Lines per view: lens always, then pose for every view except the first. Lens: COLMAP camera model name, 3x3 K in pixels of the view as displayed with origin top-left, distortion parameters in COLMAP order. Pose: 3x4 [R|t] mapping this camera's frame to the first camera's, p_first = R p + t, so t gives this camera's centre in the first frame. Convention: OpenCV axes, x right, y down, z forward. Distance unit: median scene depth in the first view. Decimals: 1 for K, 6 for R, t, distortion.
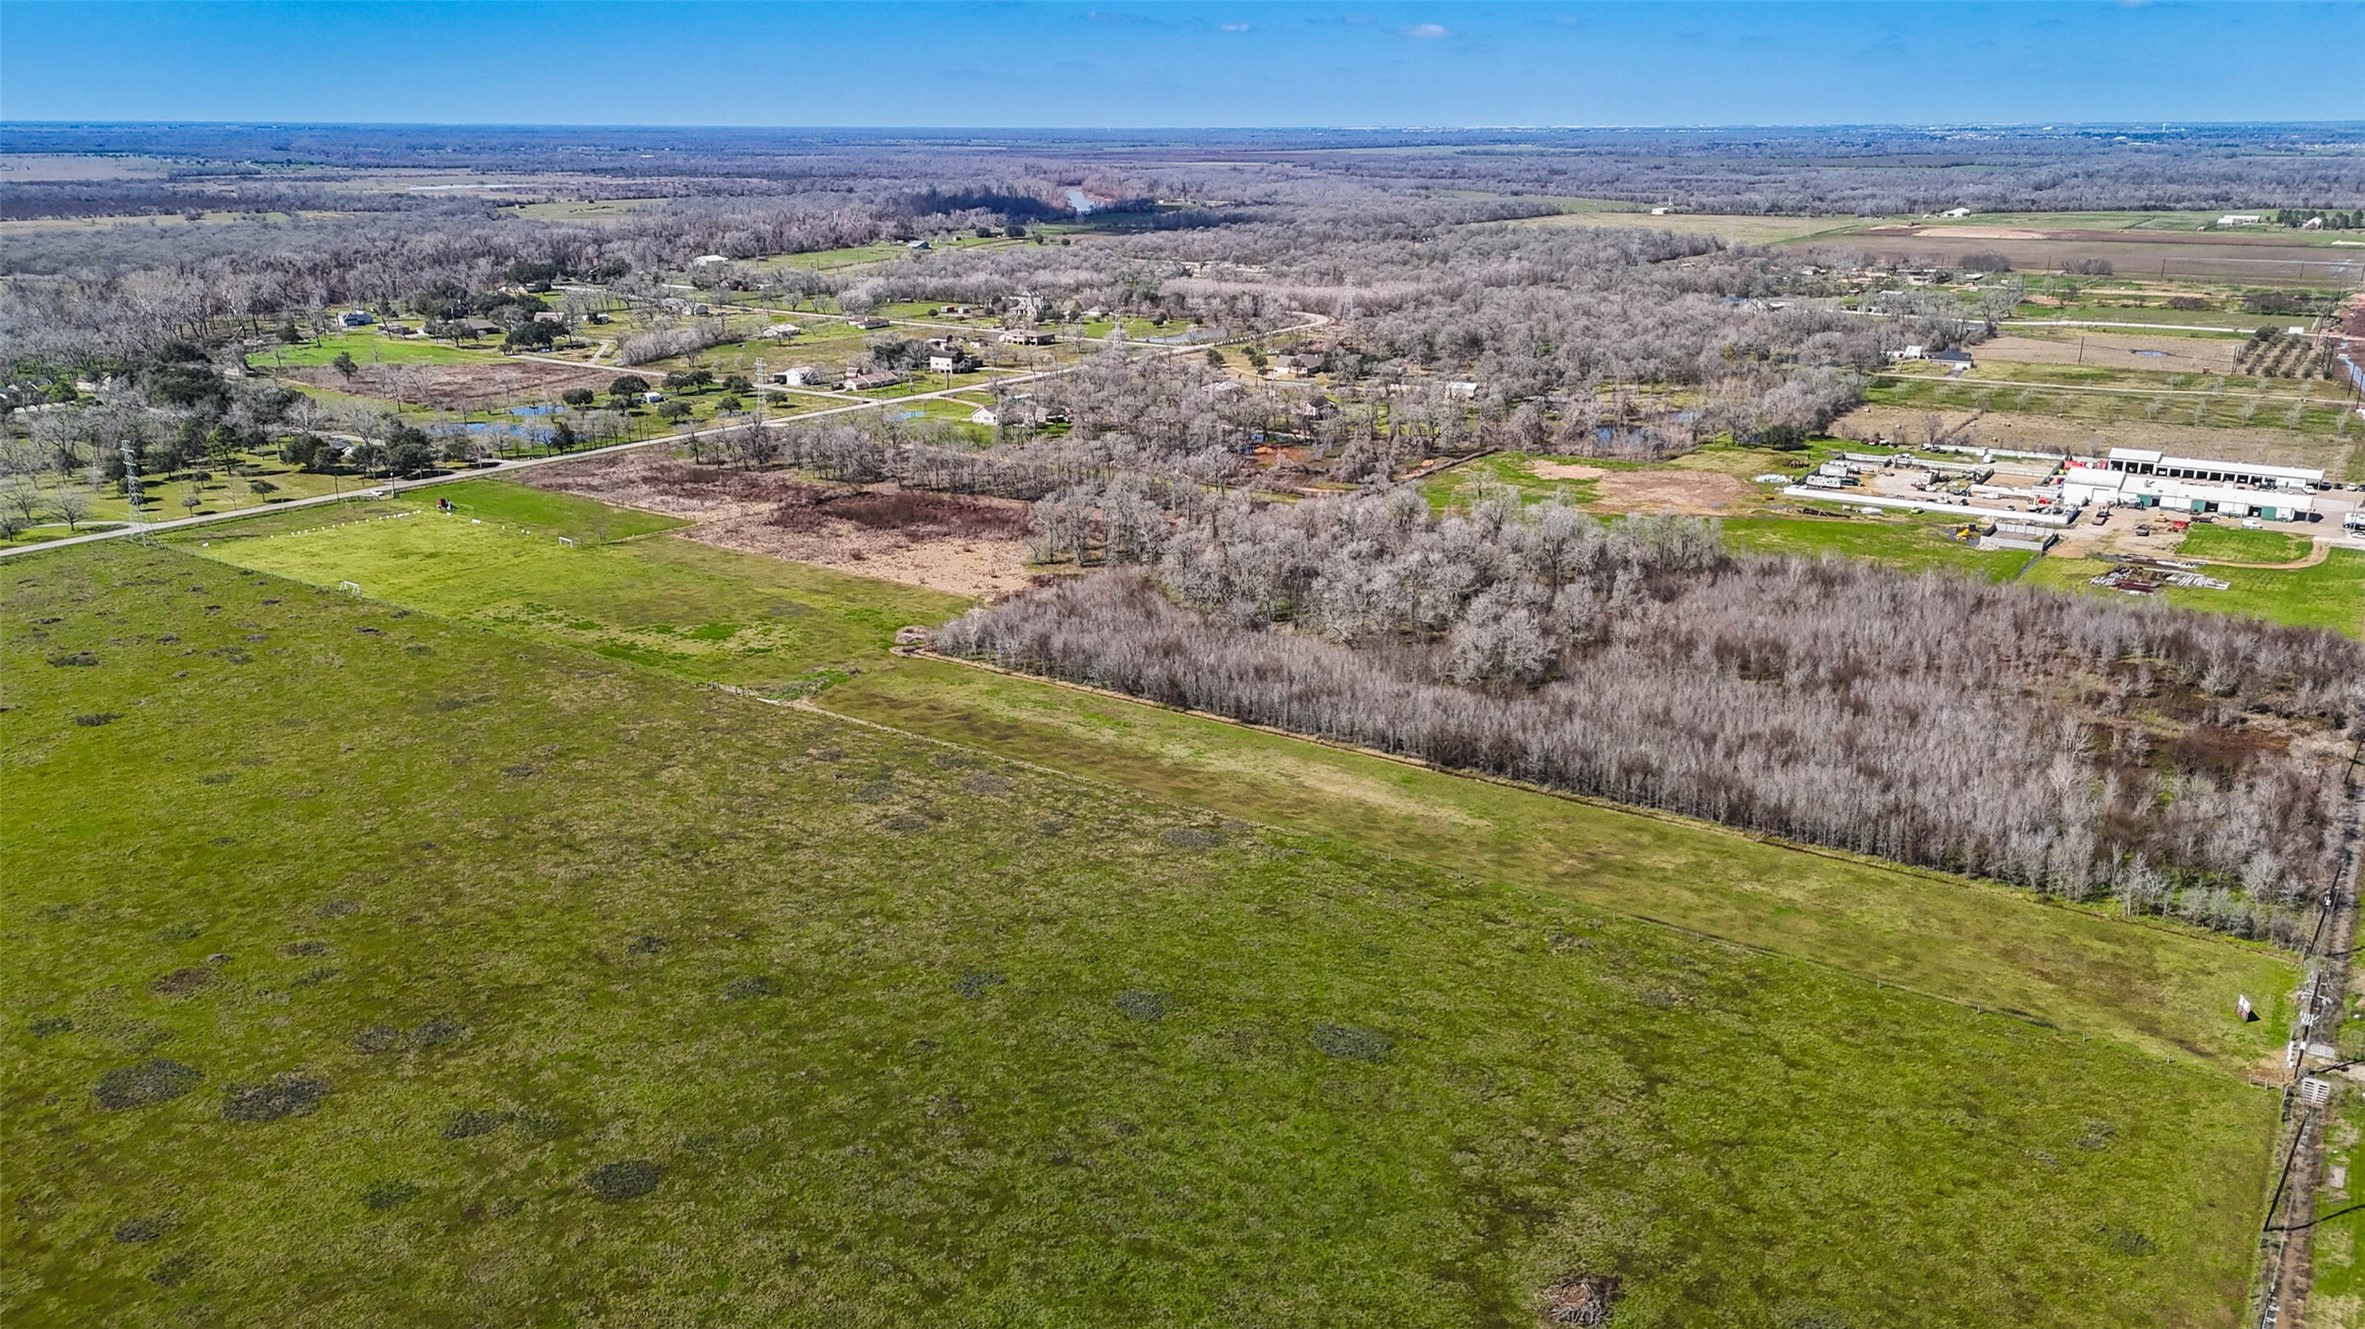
lens RADIAL K [[1758.1, 0, 1197.3], [0, 1758.1, 660.4], [0, 0, 1]] dist [0.085406, -0.079844]
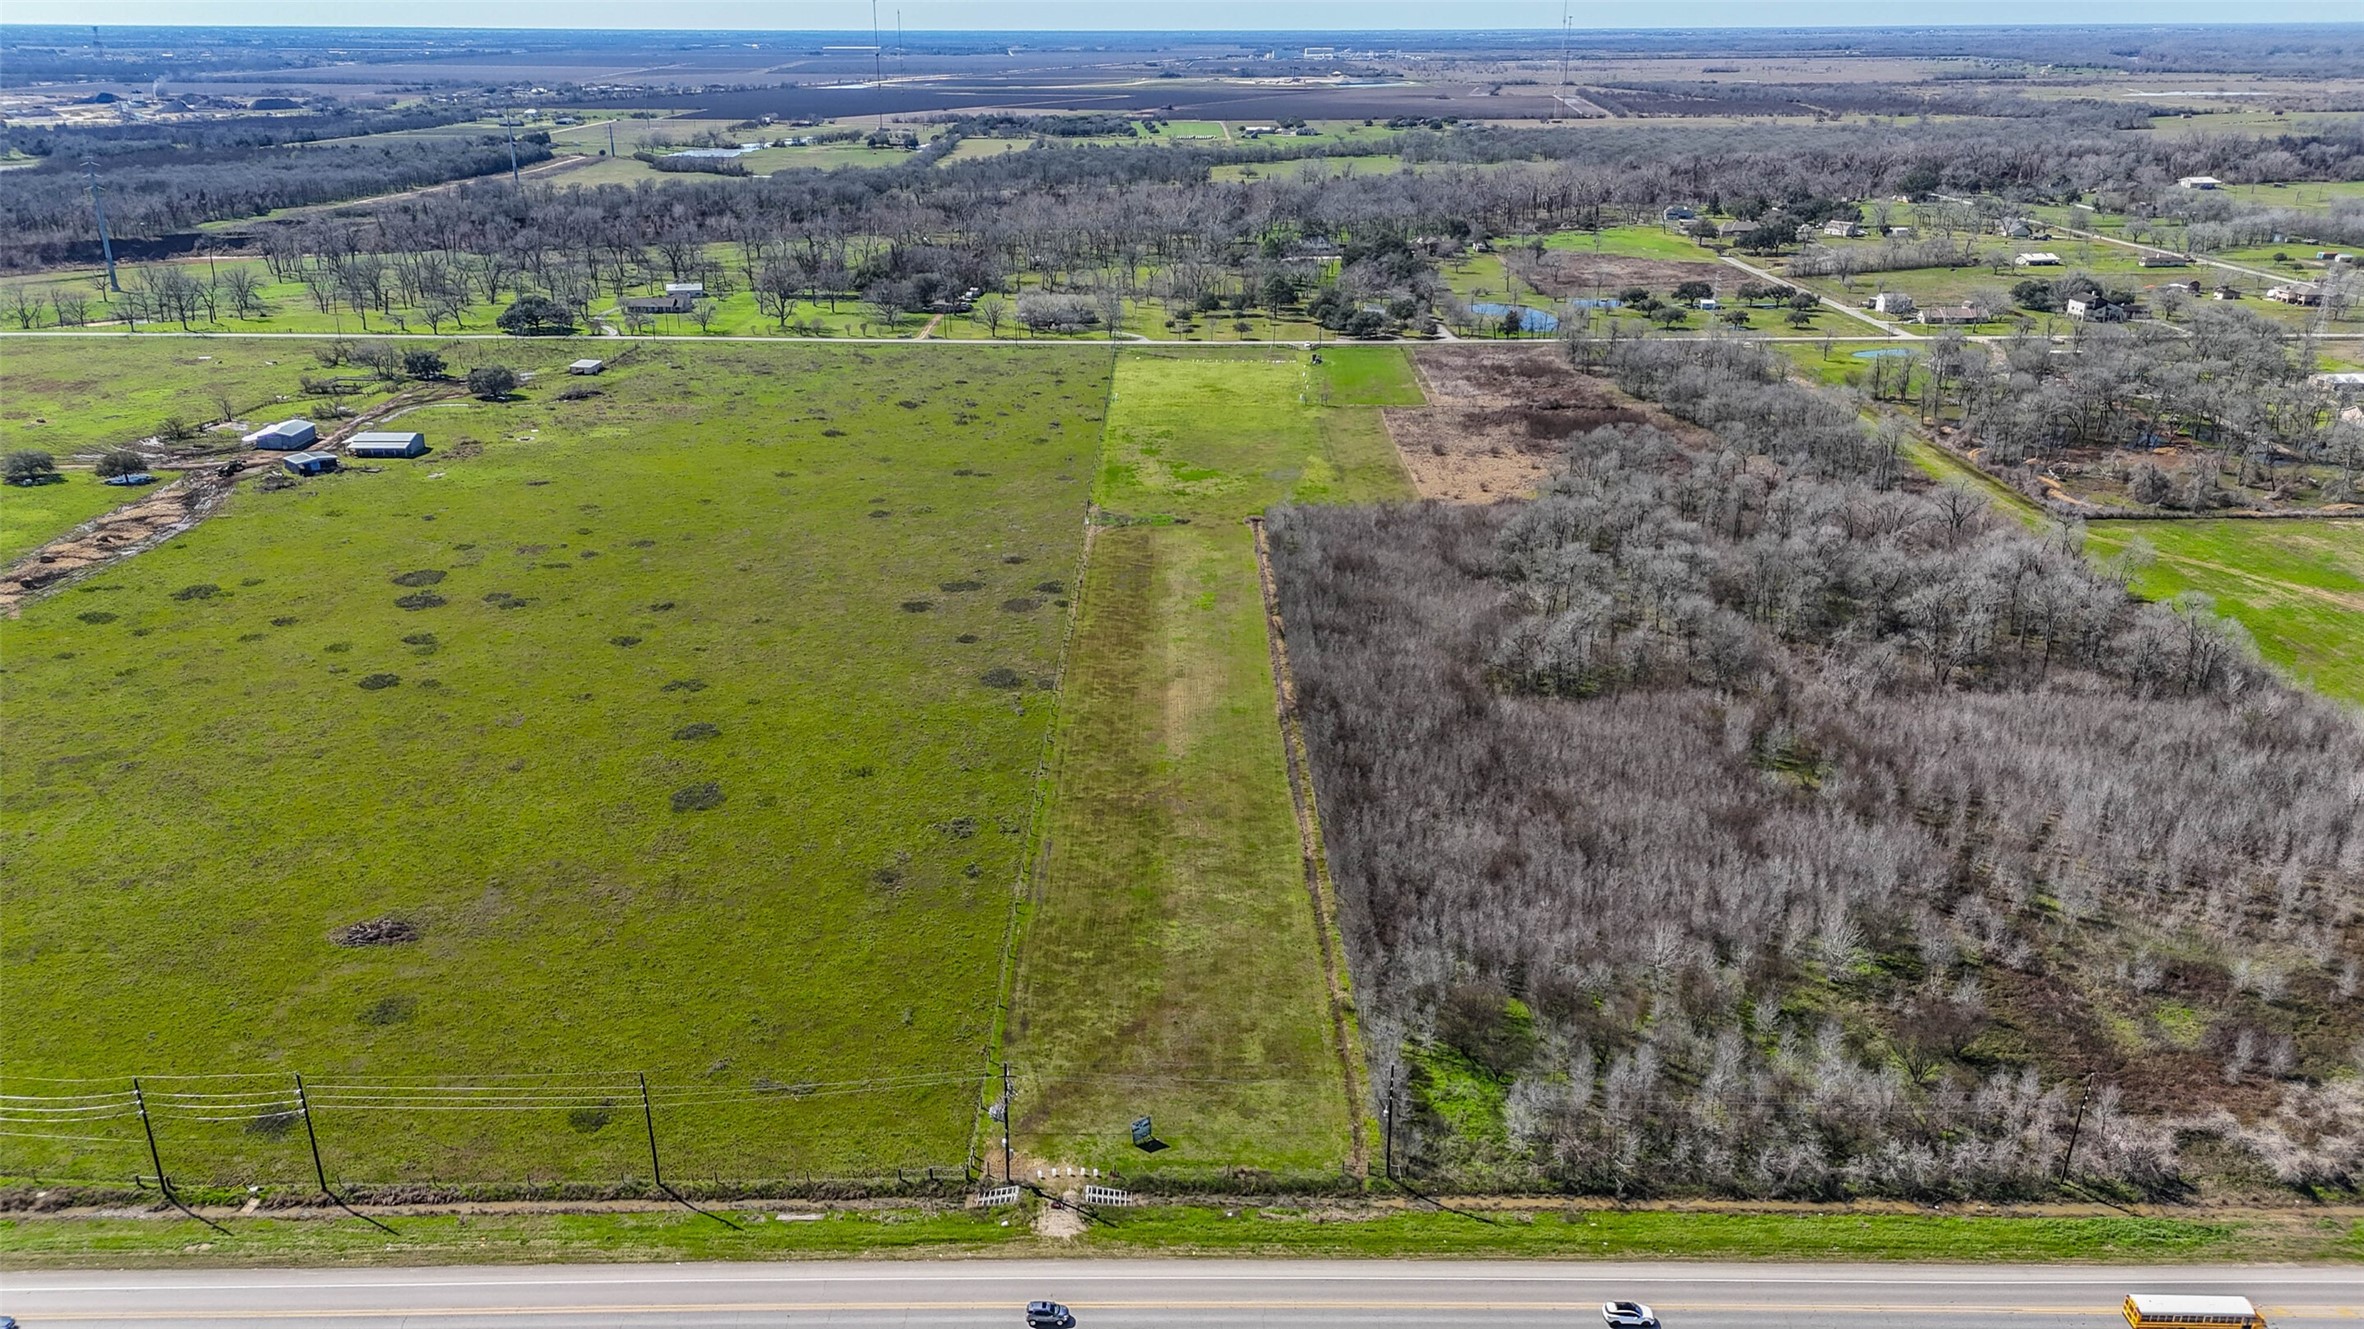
lens RADIAL K [[1757.4, 0, 1165.4], [0, 1757.4, 670.8], [0, 0, 1]] dist [0.085406, -0.079844]
pose [[0.564823, 0.284060, -0.774781, 0.694512], [-0.240109, 0.954836, 0.175032, -0.095390], [0.789508, 0.087170, 0.607518, 0.284102]]
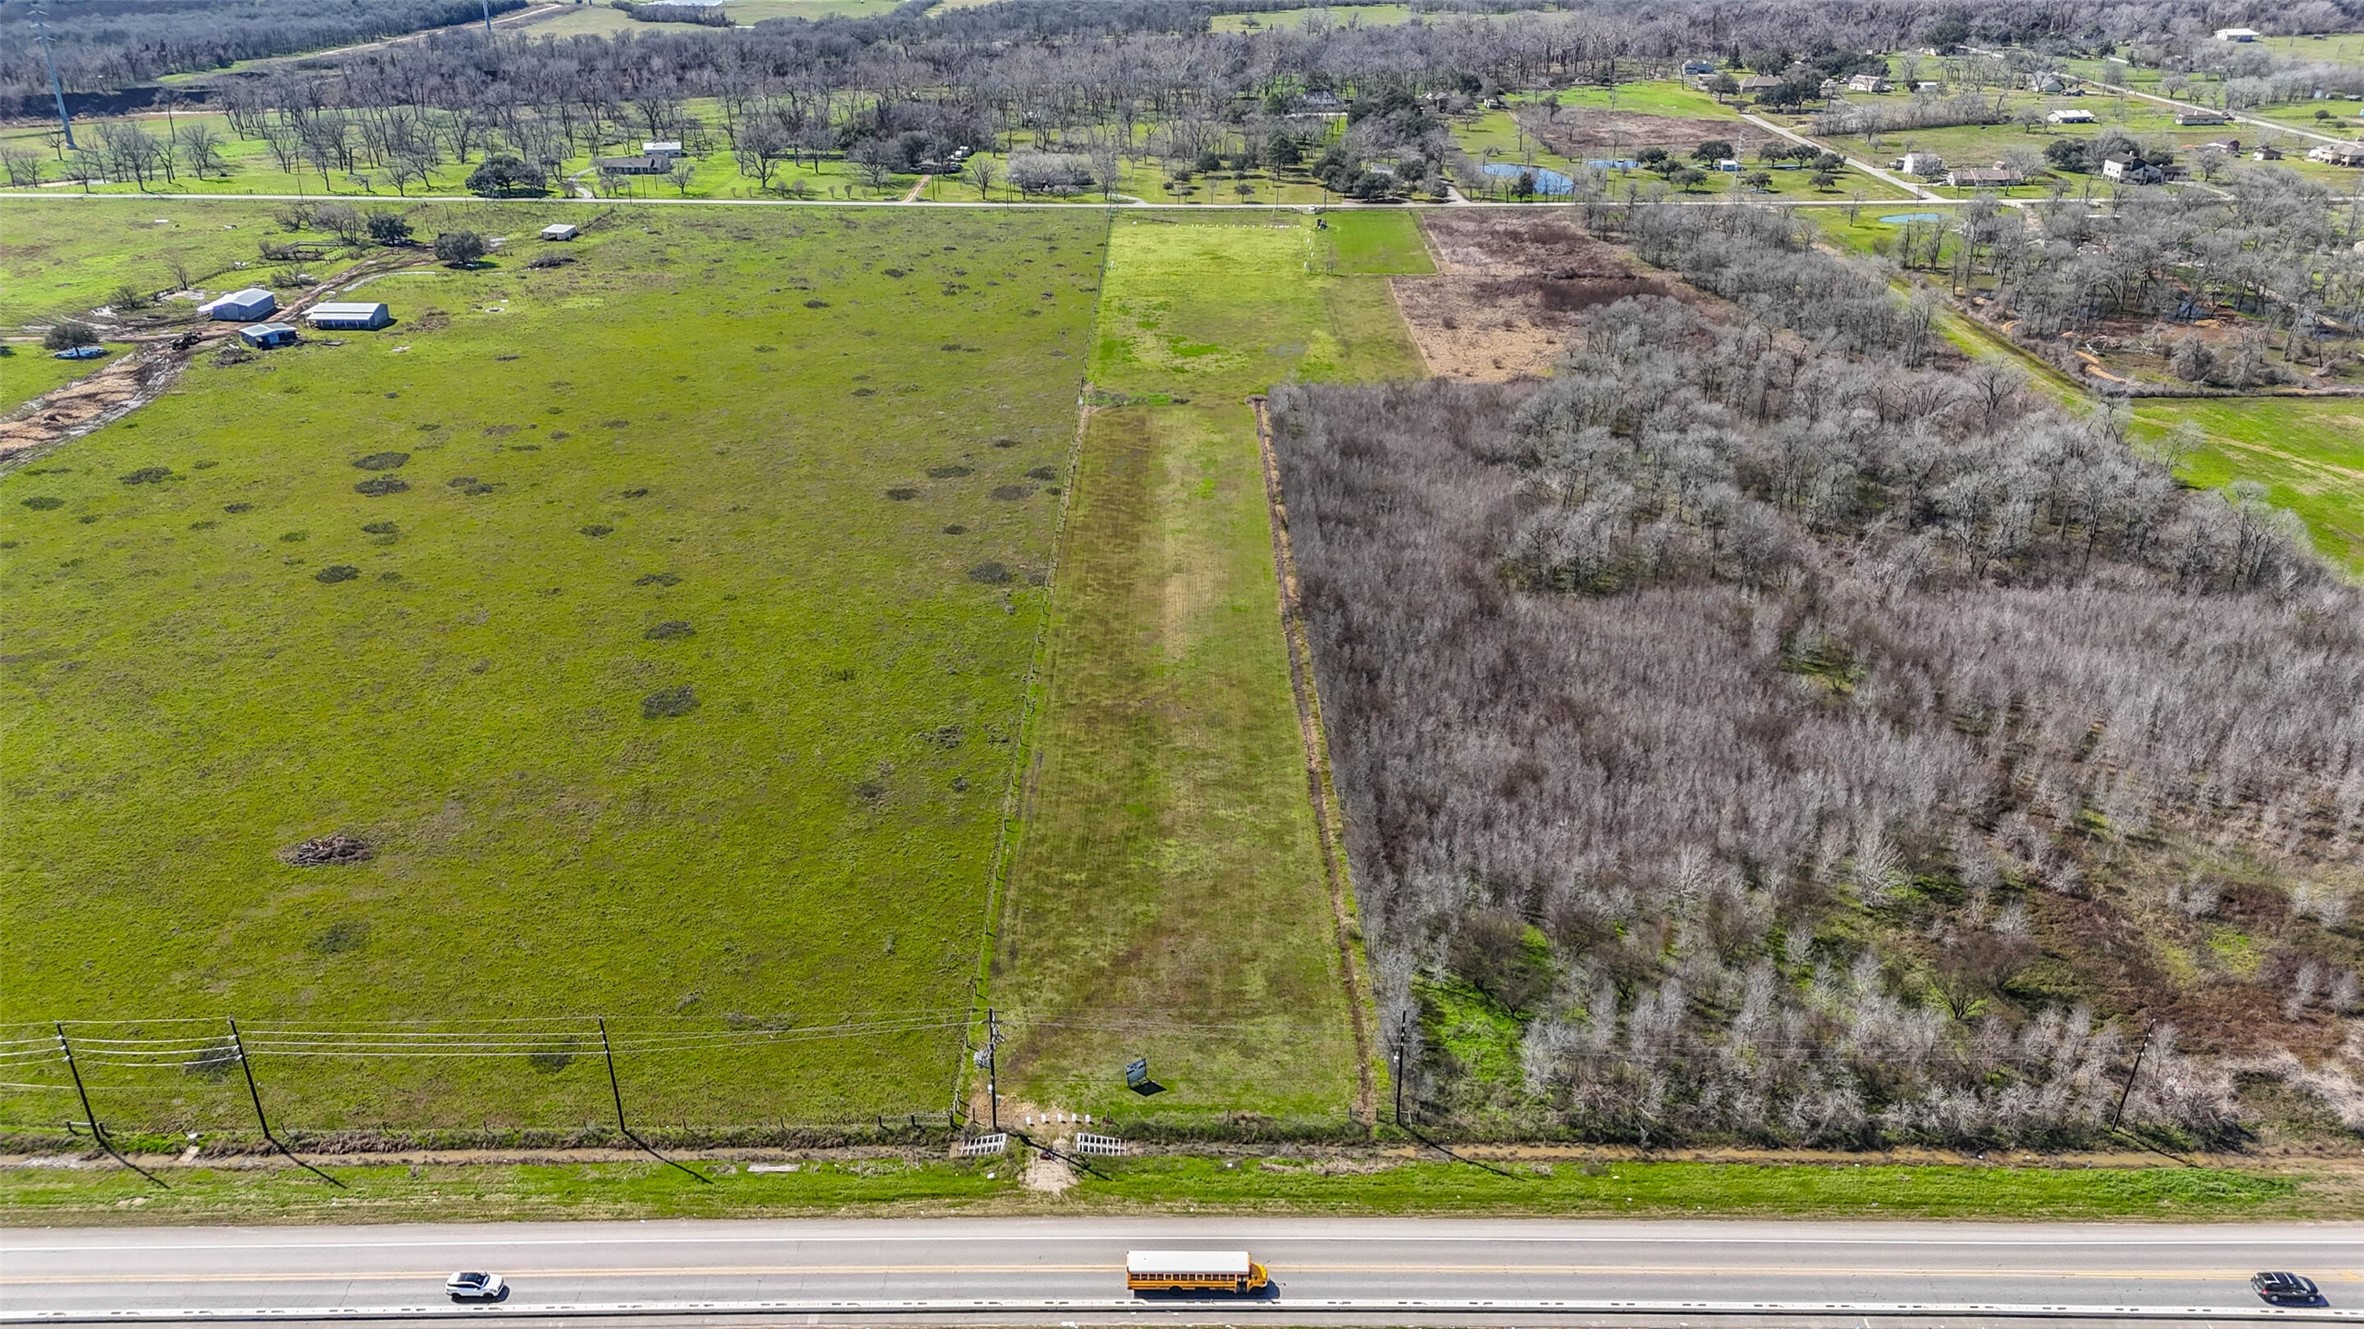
lens RADIAL K [[1757.4, 0, 1166.2], [0, 1757.4, 674.9], [0, 0, 1]] dist [0.085406, -0.079844]
pose [[0.565620, 0.343631, -0.749661, 0.661792], [-0.240813, 0.938251, 0.248383, -0.100546], [0.788722, 0.040038, 0.613445, 0.306643]]
